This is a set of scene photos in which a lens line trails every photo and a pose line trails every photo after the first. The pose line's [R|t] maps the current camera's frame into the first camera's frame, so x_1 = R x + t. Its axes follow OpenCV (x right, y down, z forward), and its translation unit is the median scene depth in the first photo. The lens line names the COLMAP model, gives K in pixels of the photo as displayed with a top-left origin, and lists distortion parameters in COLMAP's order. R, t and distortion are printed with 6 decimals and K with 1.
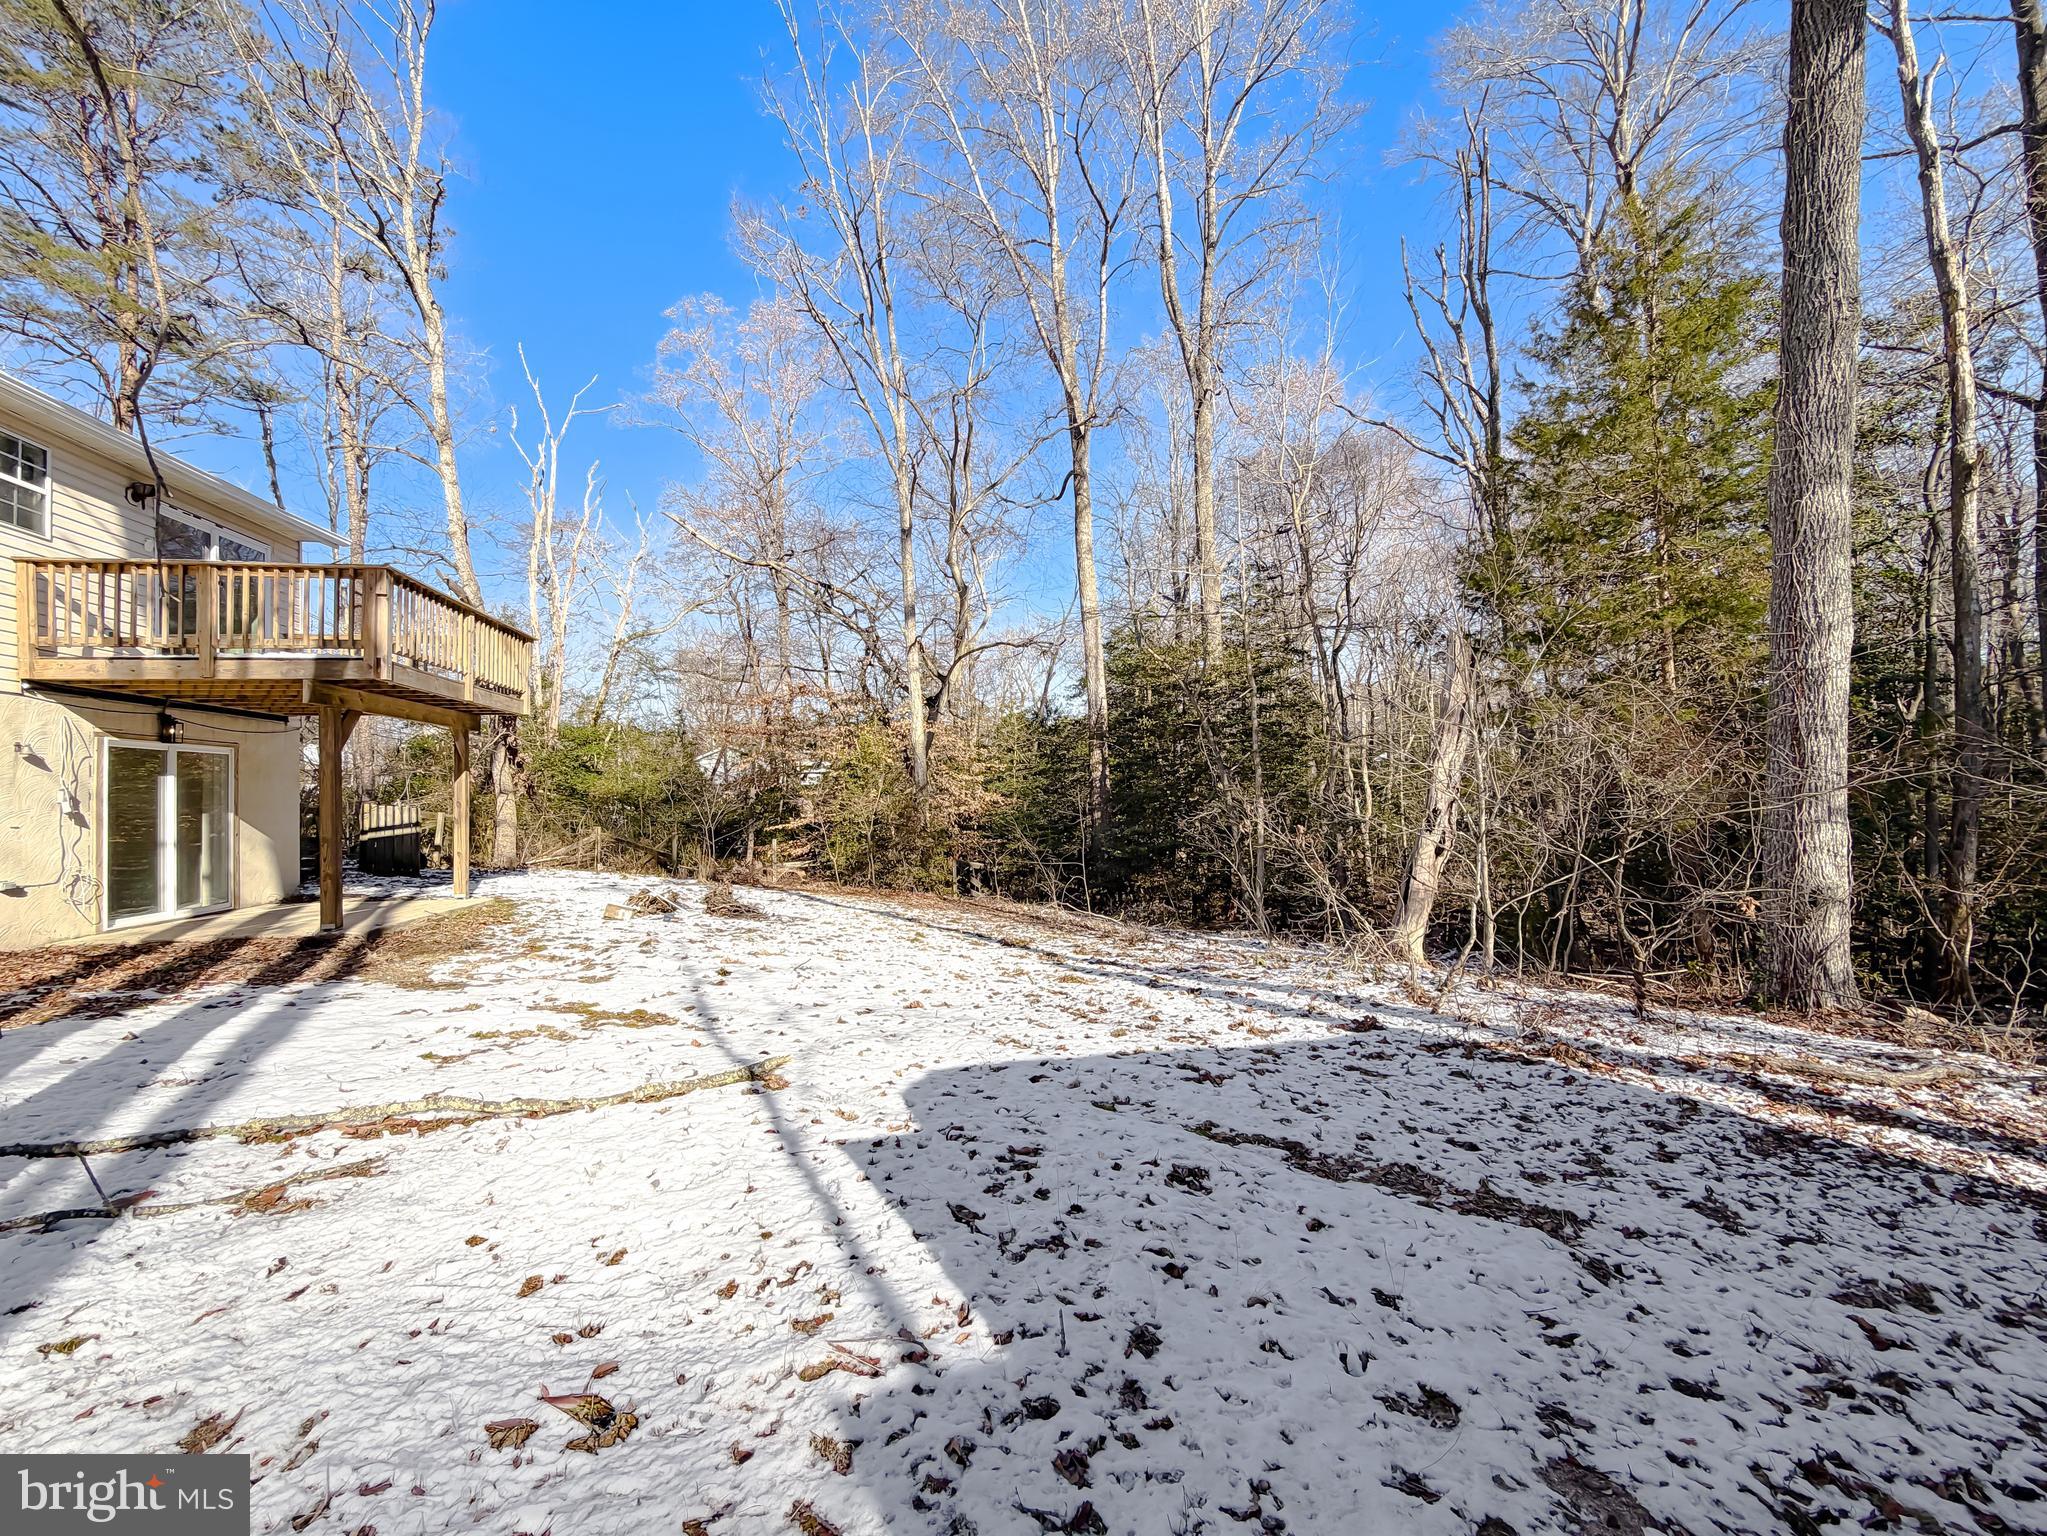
lens RADIAL K [[834.8, 0, 1023.5], [0, 834.8, 768.0], [0, 0, 1]] dist [-0.000808, -0.000232]
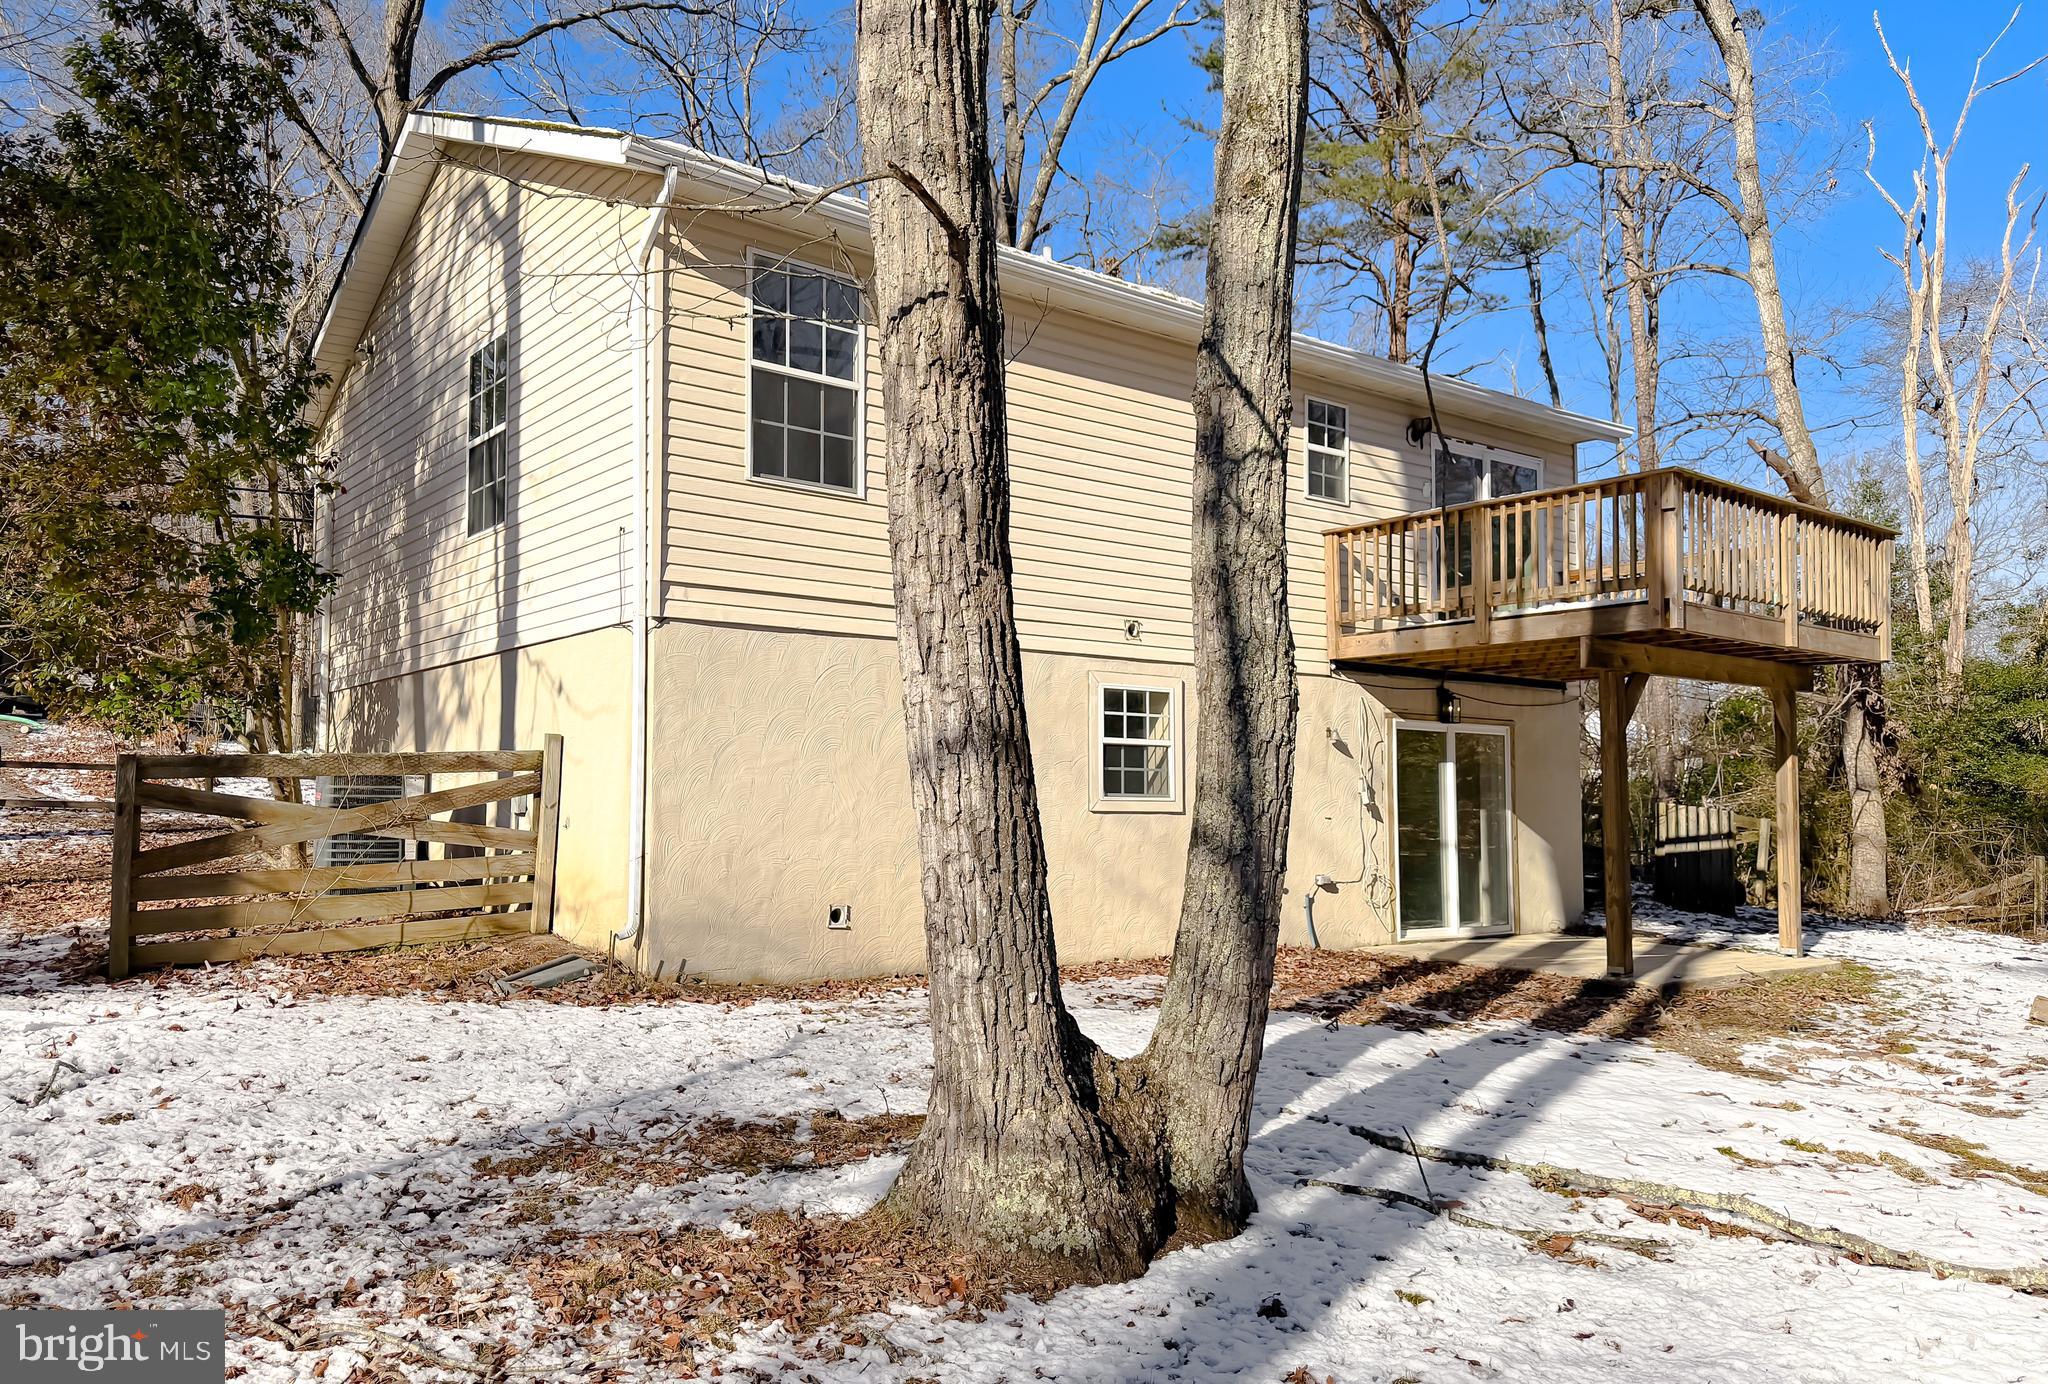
lens RADIAL K [[1496.3, 0, 991.5], [0, 1496.3, 708.3], [0, 0, 1]] dist [0.056552, -0.075637]
pose [[0.464183, -0.029416, -0.885251, 0.090229], [0.009884, 0.999558, -0.028032, -0.008114], [0.885684, 0.004262, 0.464268, -0.099975]]
